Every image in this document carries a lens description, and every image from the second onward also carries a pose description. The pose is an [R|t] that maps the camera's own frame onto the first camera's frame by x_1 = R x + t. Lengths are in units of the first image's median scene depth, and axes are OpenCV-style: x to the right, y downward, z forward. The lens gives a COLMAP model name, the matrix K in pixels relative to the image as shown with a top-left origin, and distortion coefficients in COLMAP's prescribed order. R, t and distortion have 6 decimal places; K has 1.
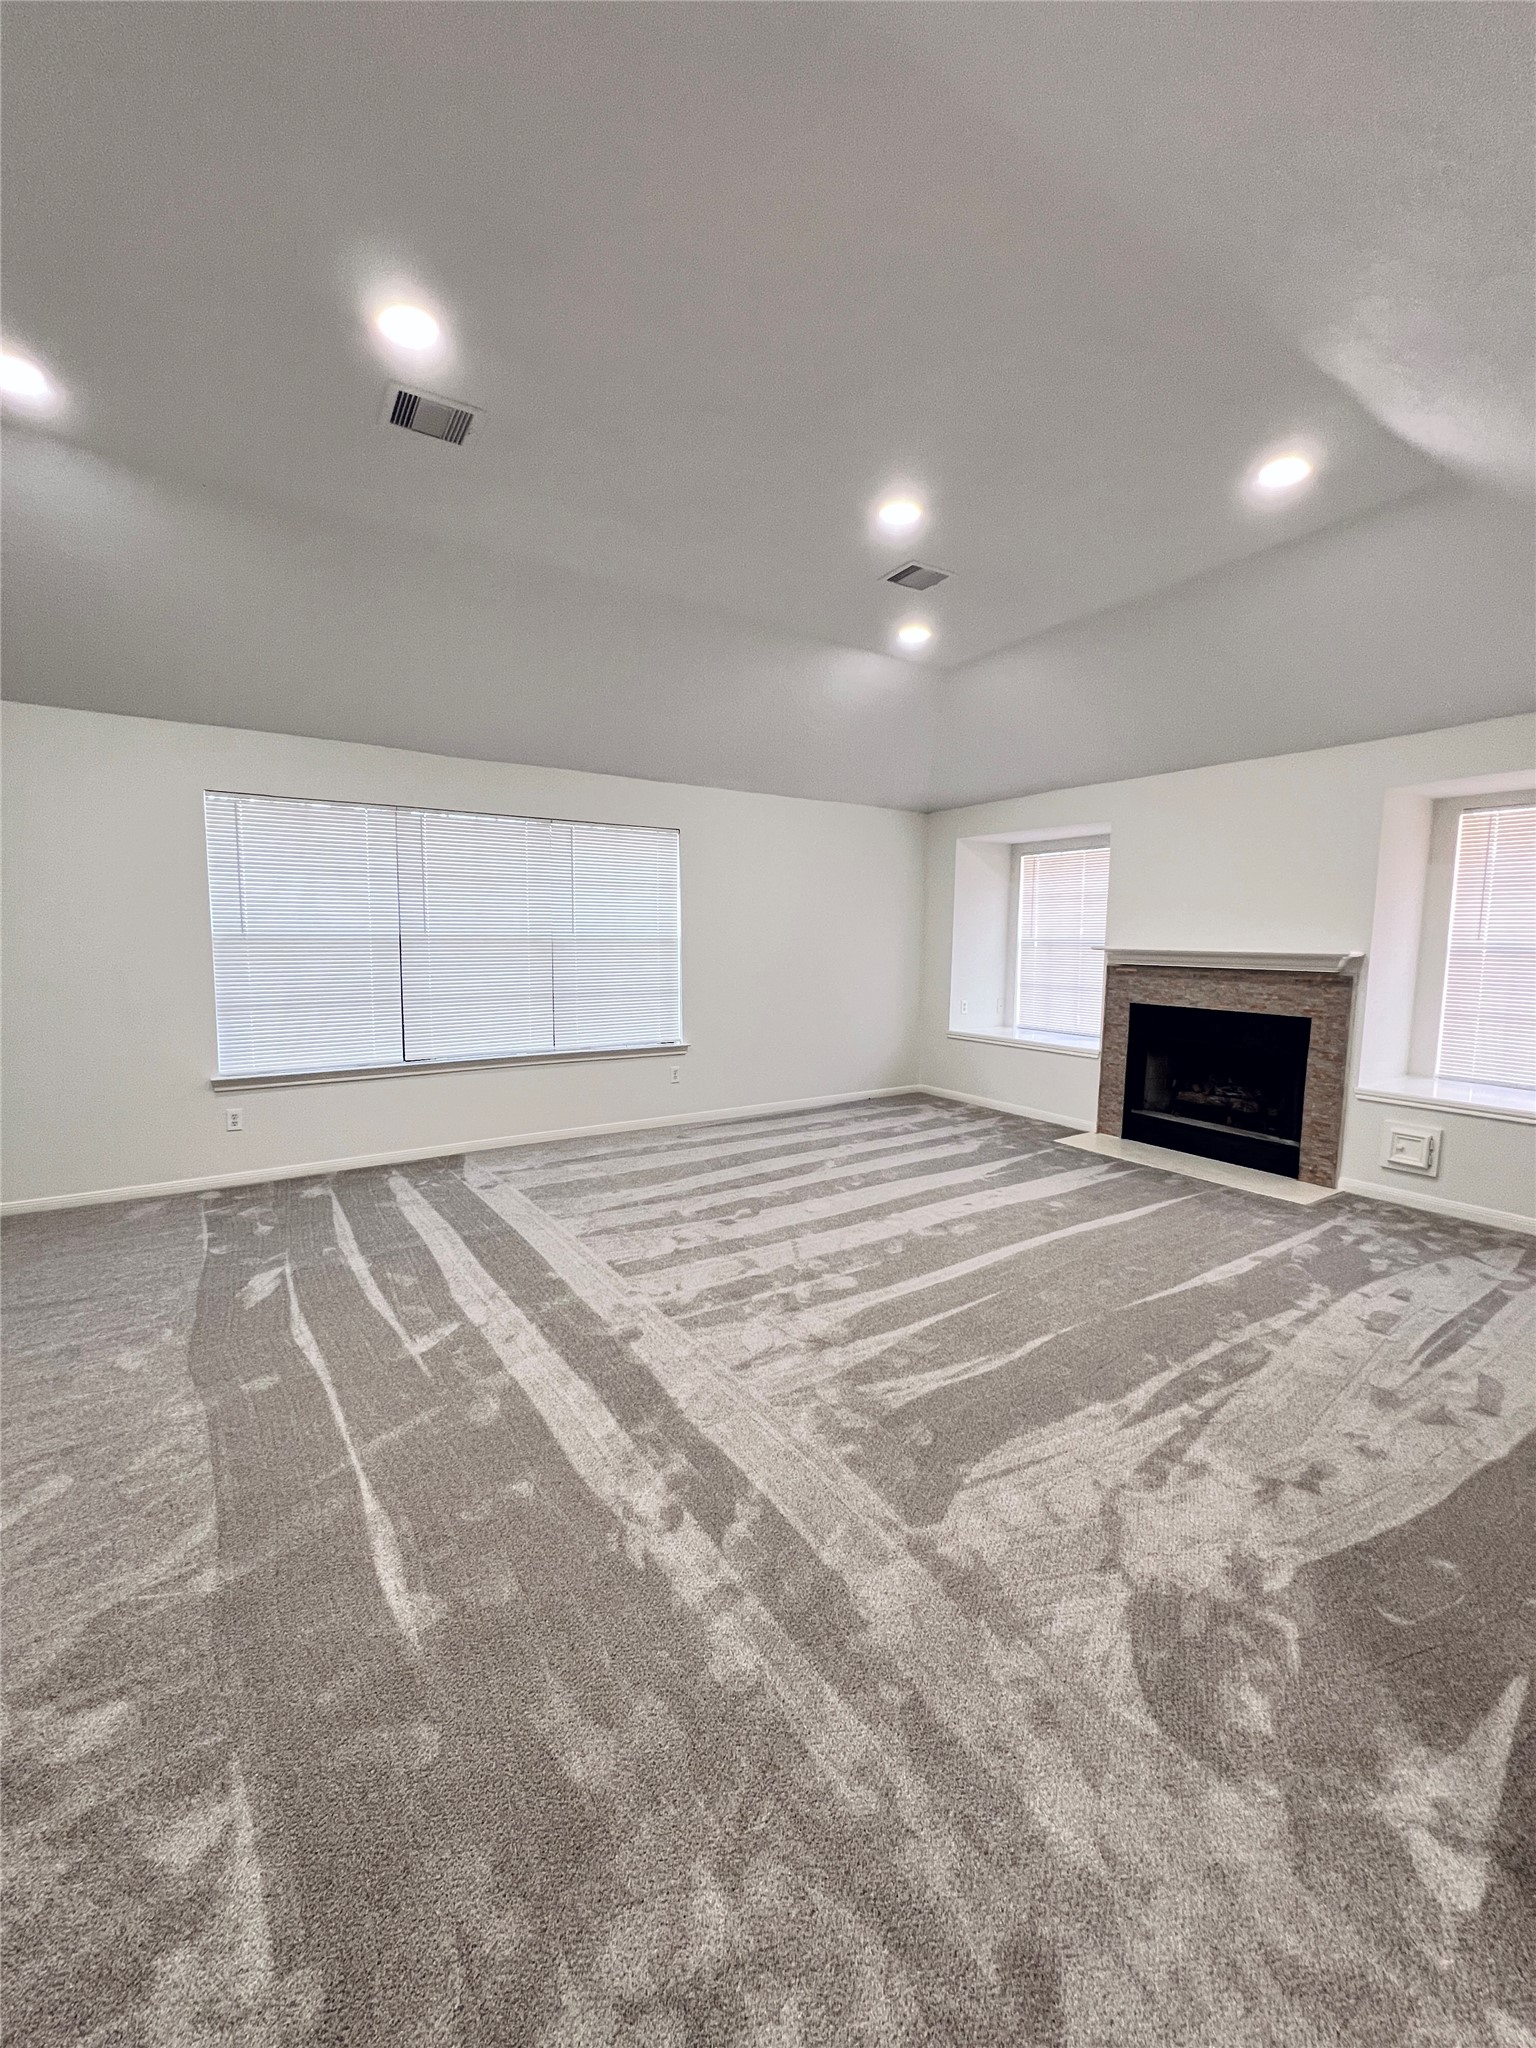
lens RADIAL K [[818.8, 0, 768.0], [0, 818.8, 1024.0], [0, 0, 1]] dist [-0.002937, 0.001248]
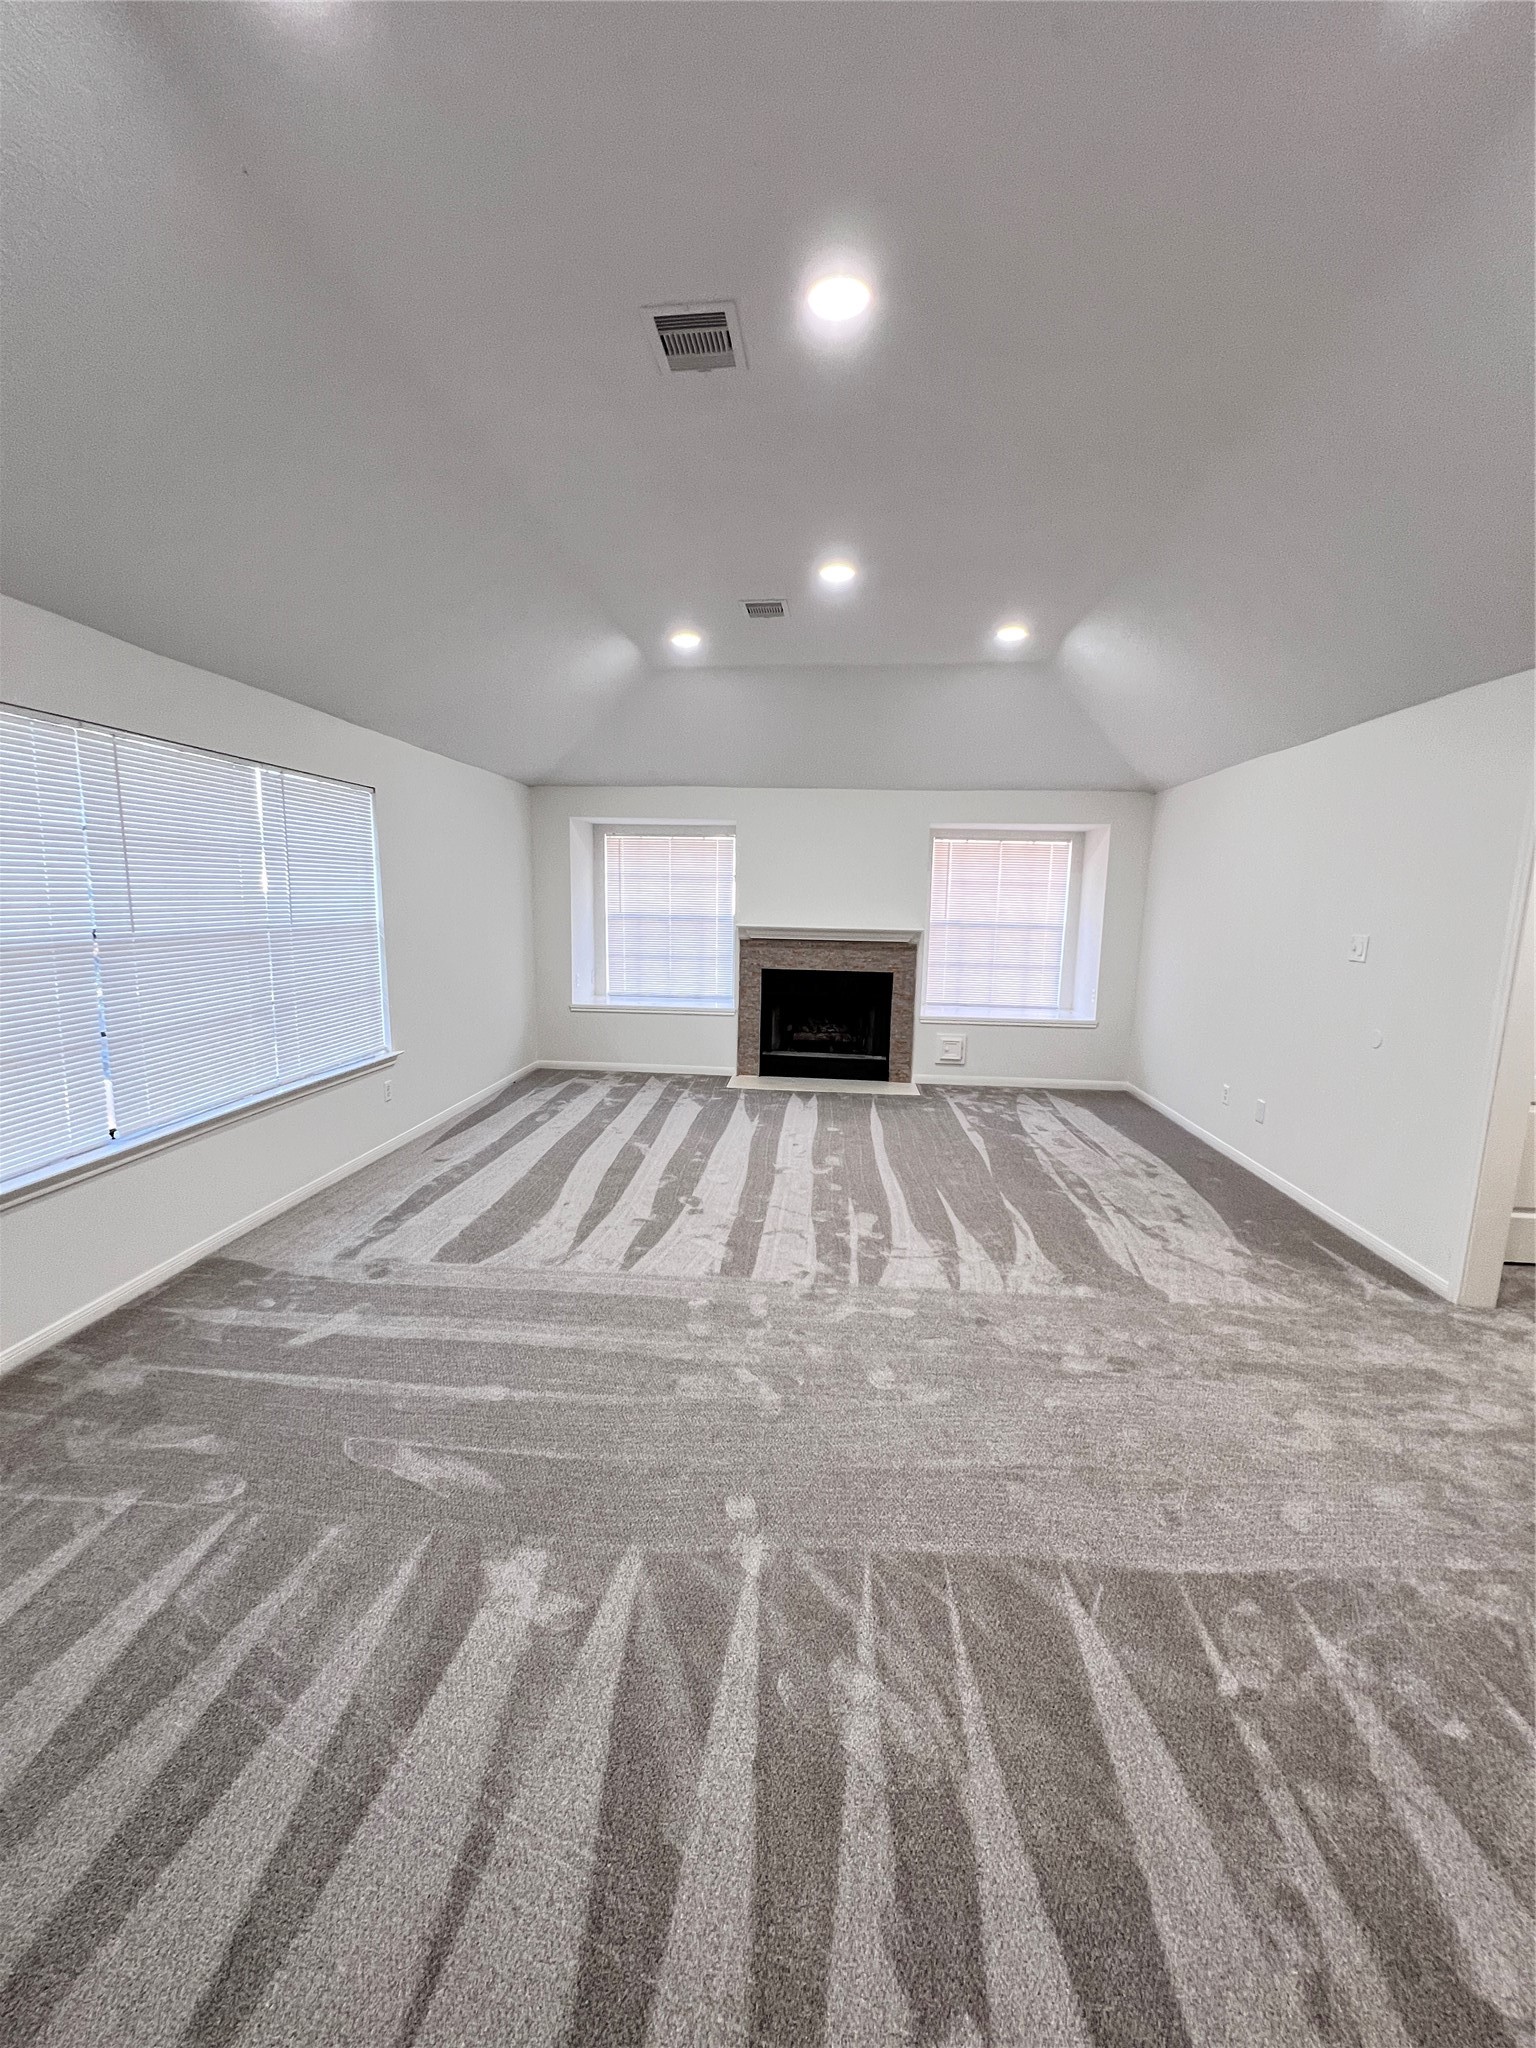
lens RADIAL K [[818.8, 0, 768.0], [0, 818.8, 1024.0], [0, 0, 1]] dist [-0.002937, 0.001248]
pose [[0.623058, -0.116582, 0.773439, -0.645166], [0.070471, 0.993175, 0.092935, -0.069380], [-0.778995, -0.003399, 0.627021, 0.240575]]
